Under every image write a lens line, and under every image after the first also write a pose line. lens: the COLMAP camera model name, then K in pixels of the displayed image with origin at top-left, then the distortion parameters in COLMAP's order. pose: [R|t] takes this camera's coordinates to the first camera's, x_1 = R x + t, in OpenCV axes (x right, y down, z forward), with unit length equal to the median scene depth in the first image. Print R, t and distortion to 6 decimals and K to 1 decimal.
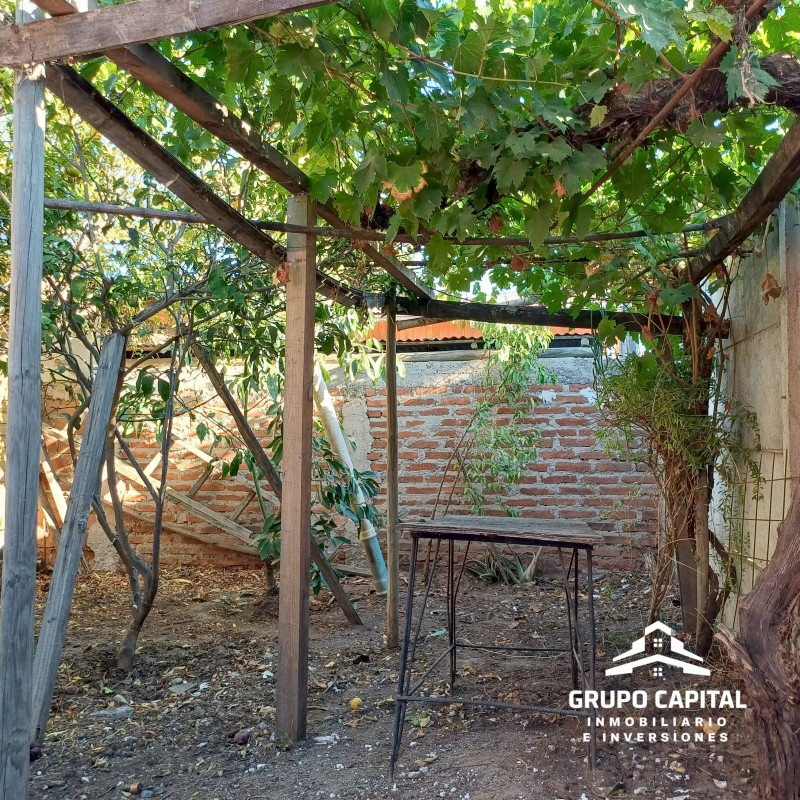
lens RADIAL K [[780.0, 0, 406.0], [0, 780.0, 395.8], [0, 0, 1]] dist [0.030750, 0.000000]
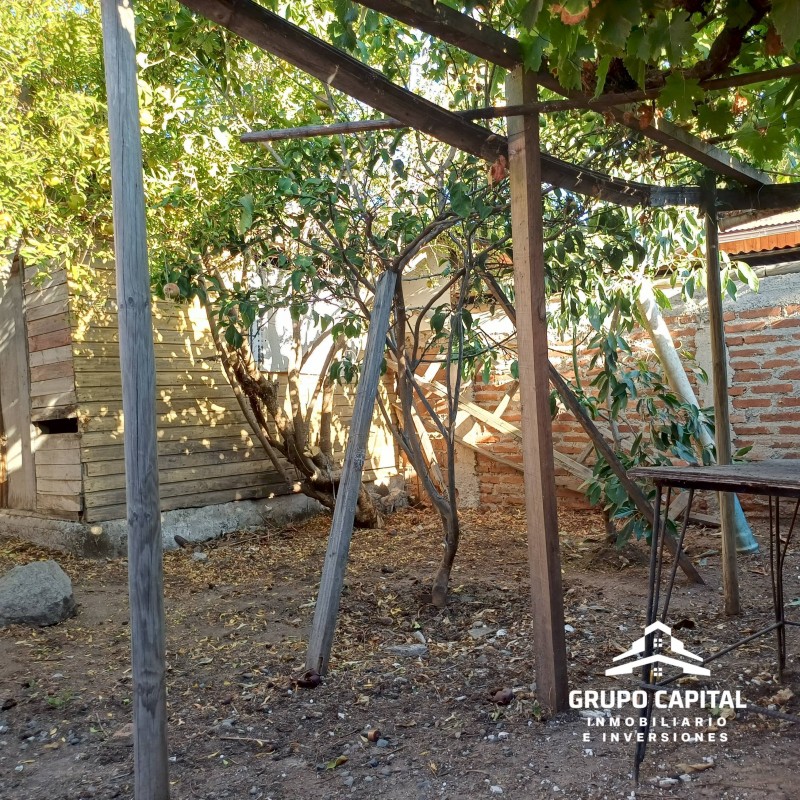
lens RADIAL K [[780.0, 0, 401.1], [0, 780.0, 400.6], [0, 0, 1]] dist [0.030750, 0.000000]
pose [[0.876253, -0.027519, -0.481065, 0.101851], [0.065157, 0.995965, 0.061709, 0.021740], [0.477426, -0.085417, 0.874510, 0.135672]]
